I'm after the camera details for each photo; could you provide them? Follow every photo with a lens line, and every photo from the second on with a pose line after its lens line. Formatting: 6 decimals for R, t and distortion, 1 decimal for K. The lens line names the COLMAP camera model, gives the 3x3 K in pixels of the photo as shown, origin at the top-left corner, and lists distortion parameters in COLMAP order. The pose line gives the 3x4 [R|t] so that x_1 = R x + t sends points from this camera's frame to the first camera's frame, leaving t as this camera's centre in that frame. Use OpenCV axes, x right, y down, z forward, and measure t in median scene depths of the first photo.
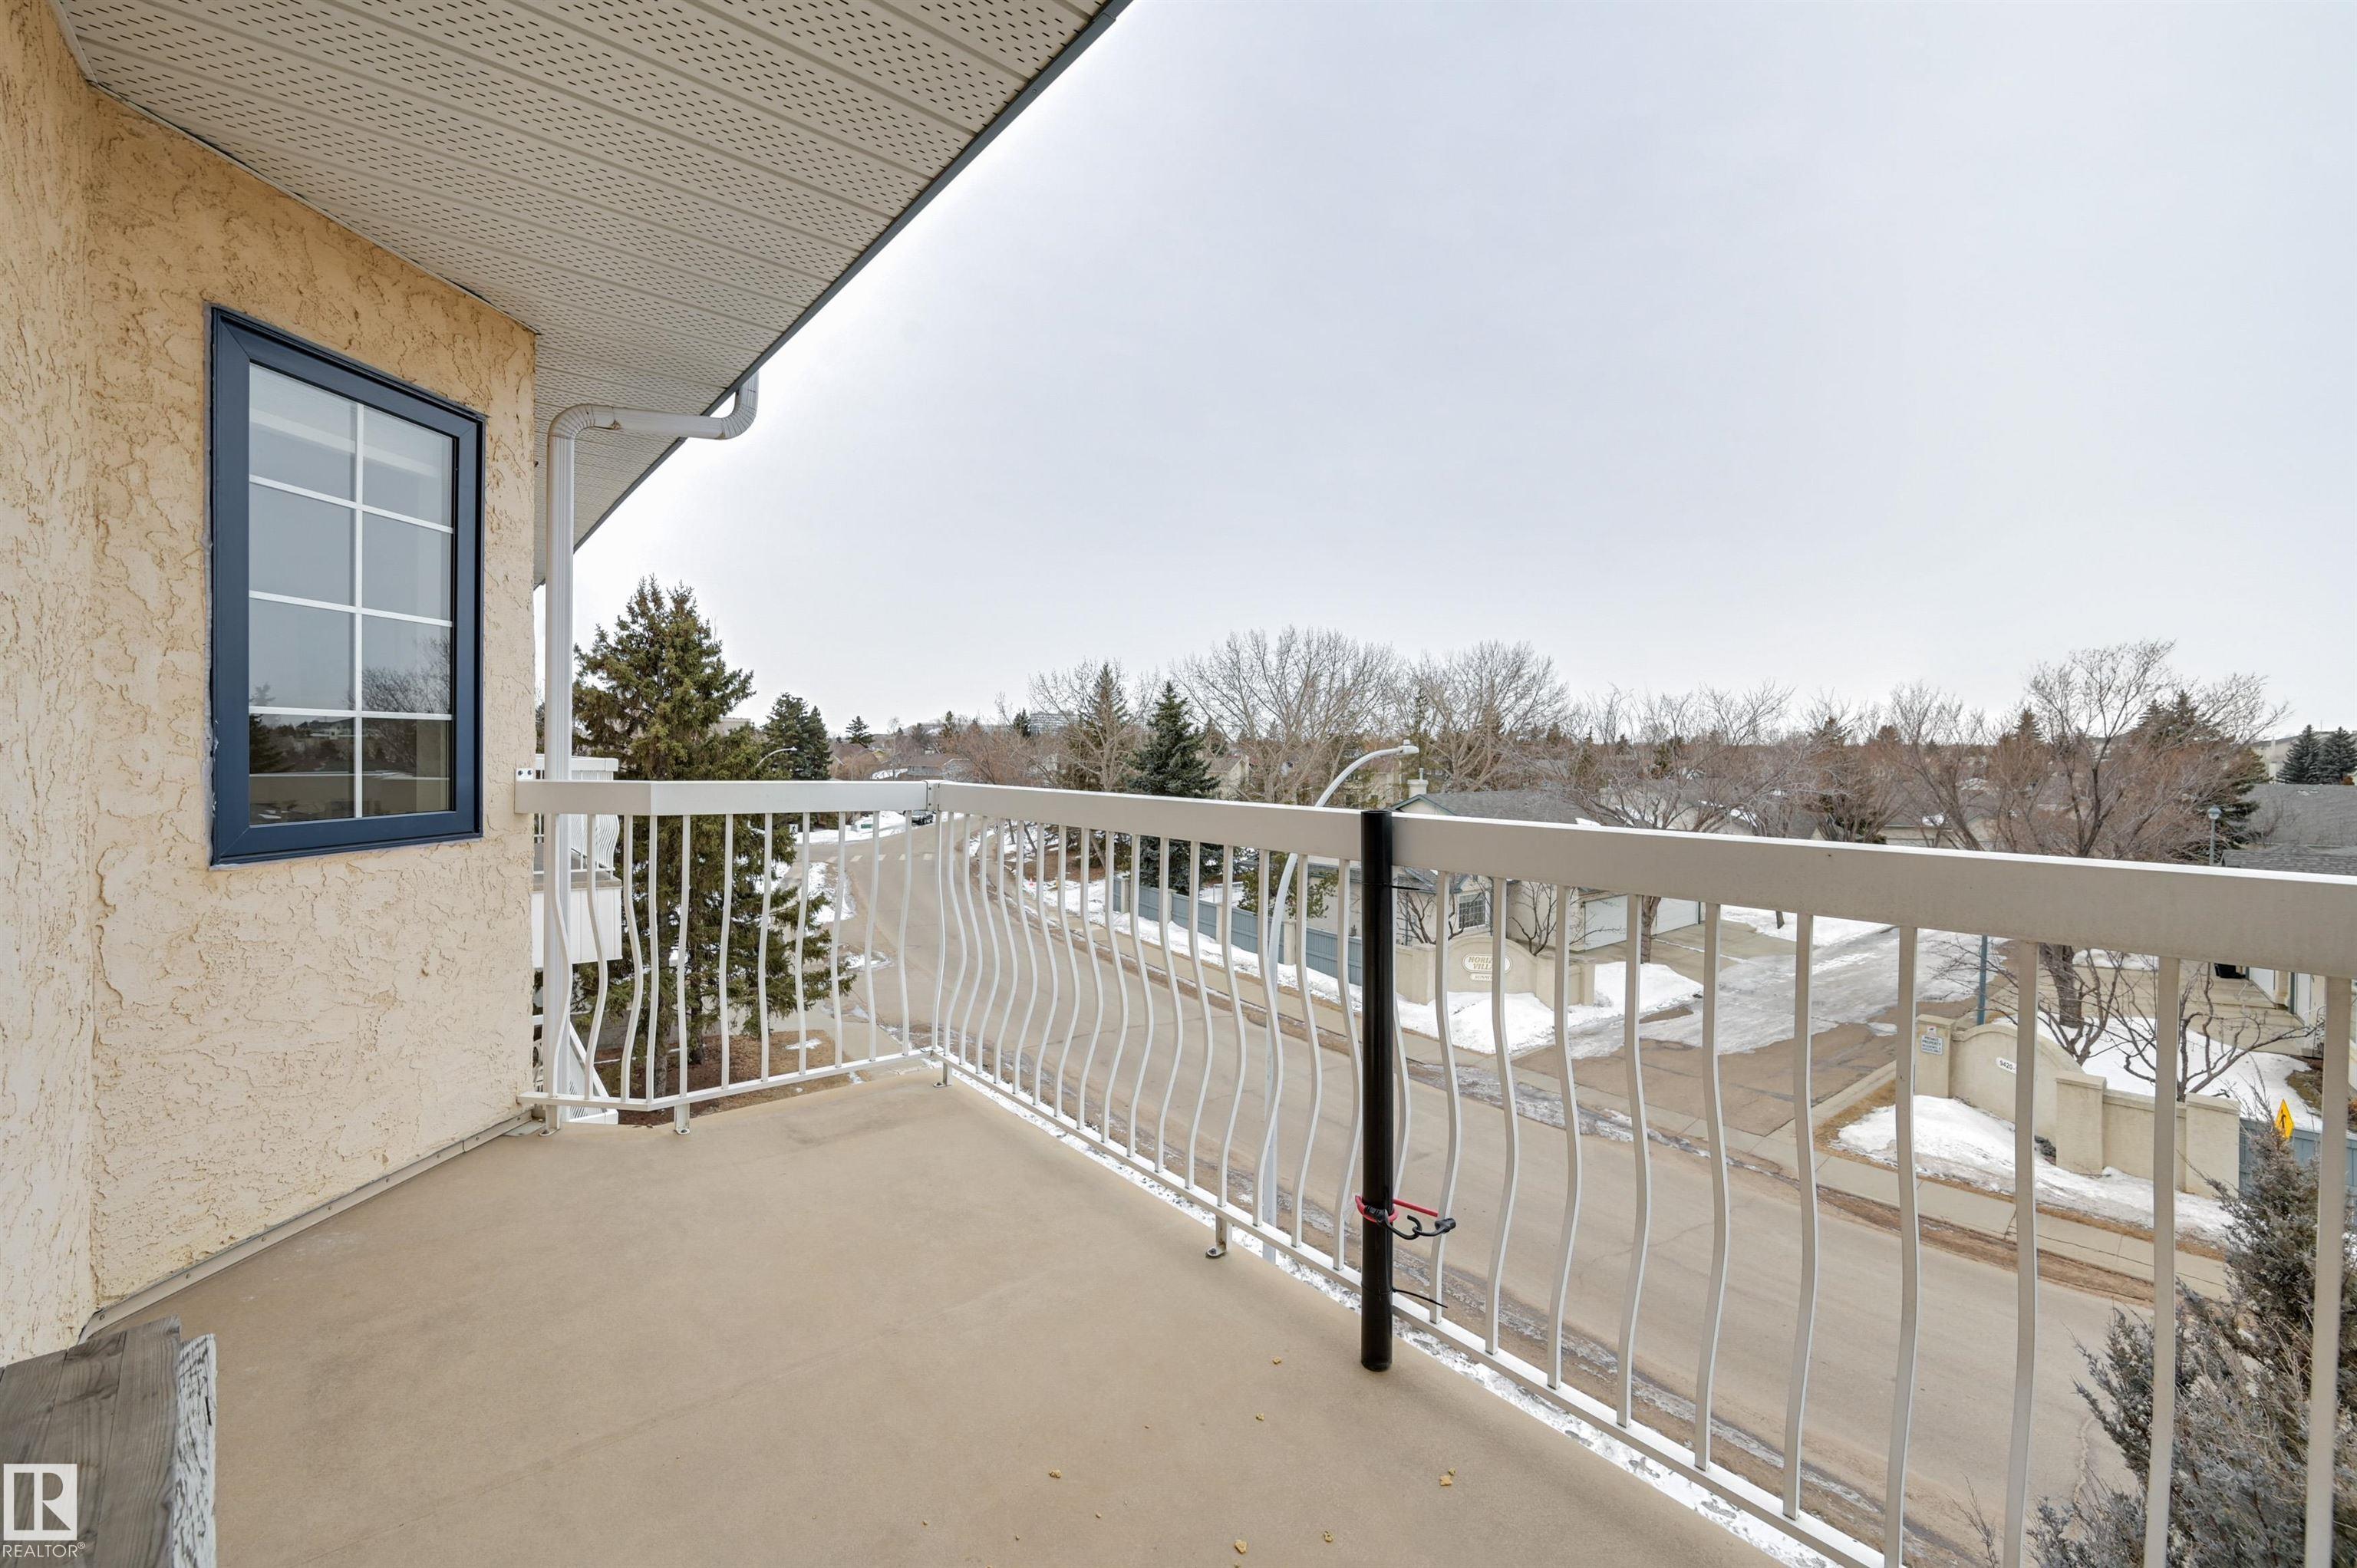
lens RADIAL K [[991.9, 0, 1132.5], [0, 991.9, 780.0], [0, 0, 1]] dist [-0.000516, -0.000215]
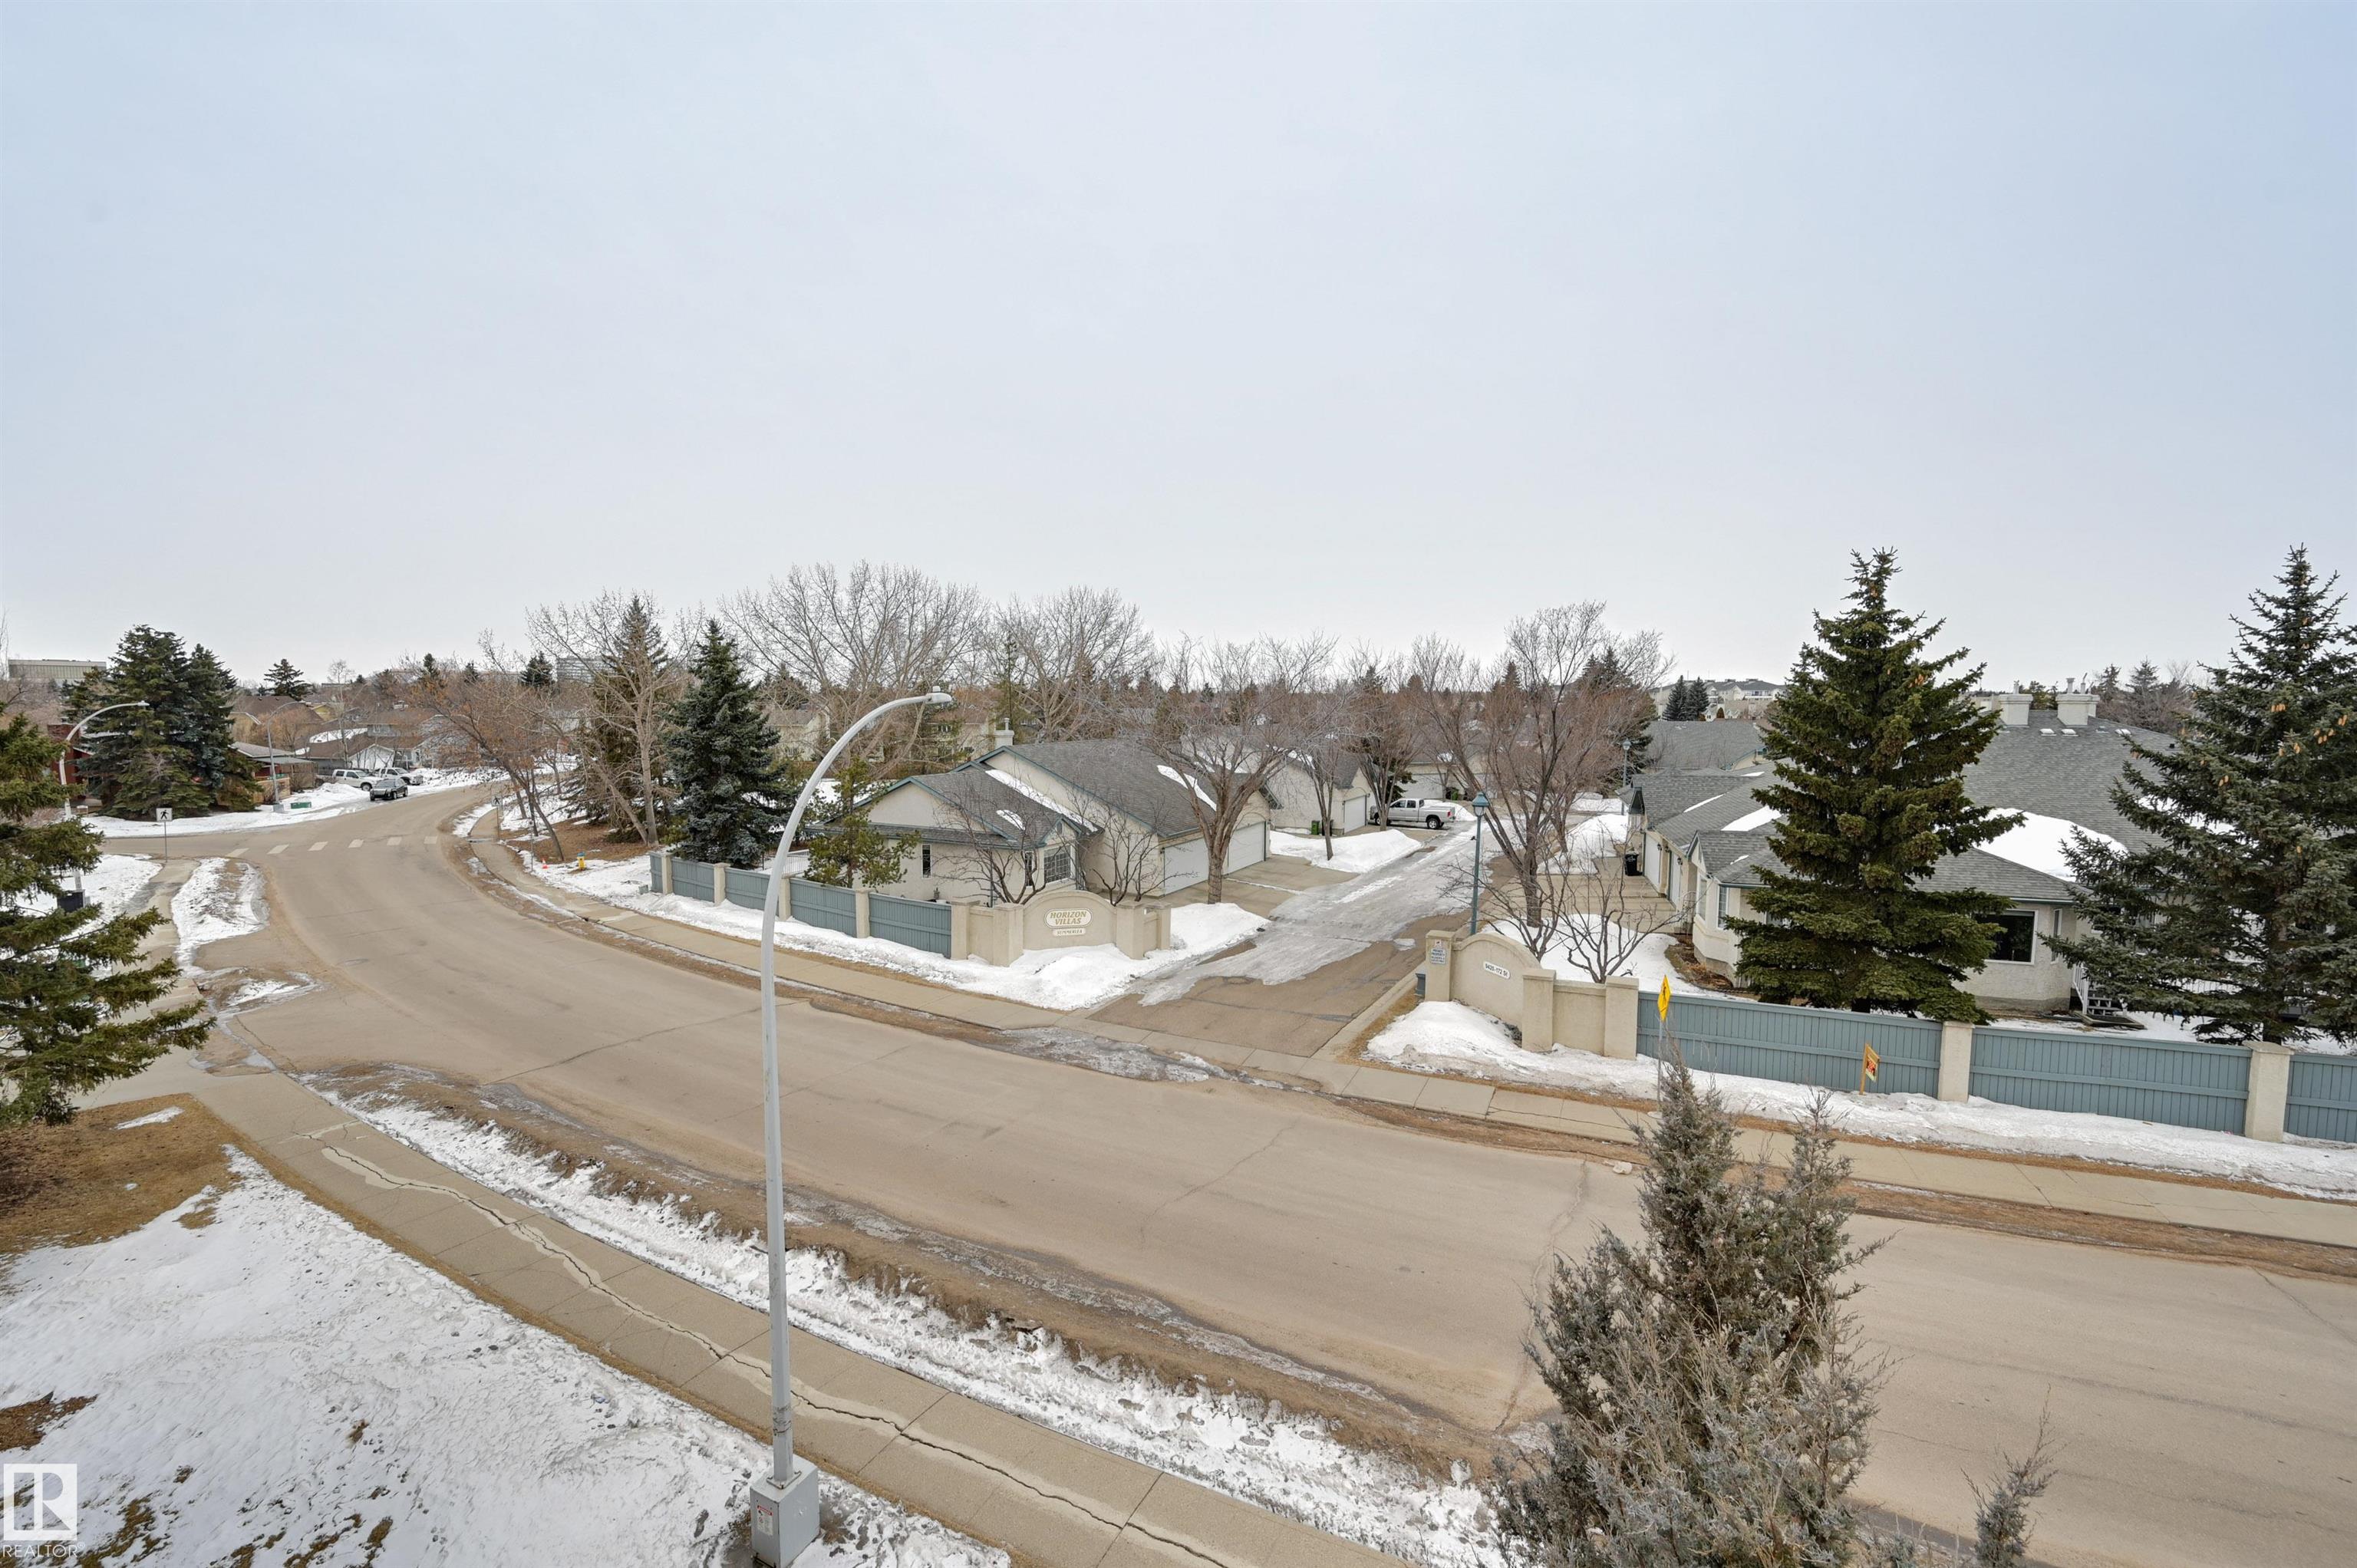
lens RADIAL K [[939.6, 0, 1176.0], [0, 939.6, 816.2], [0, 0, 1]] dist [-0.000724, 0.000183]
pose [[0.925270, -0.053366, 0.375538, 0.109891], [0.019052, 0.995342, 0.094502, -0.000532], [-0.378832, -0.080285, 0.921977, 0.110599]]
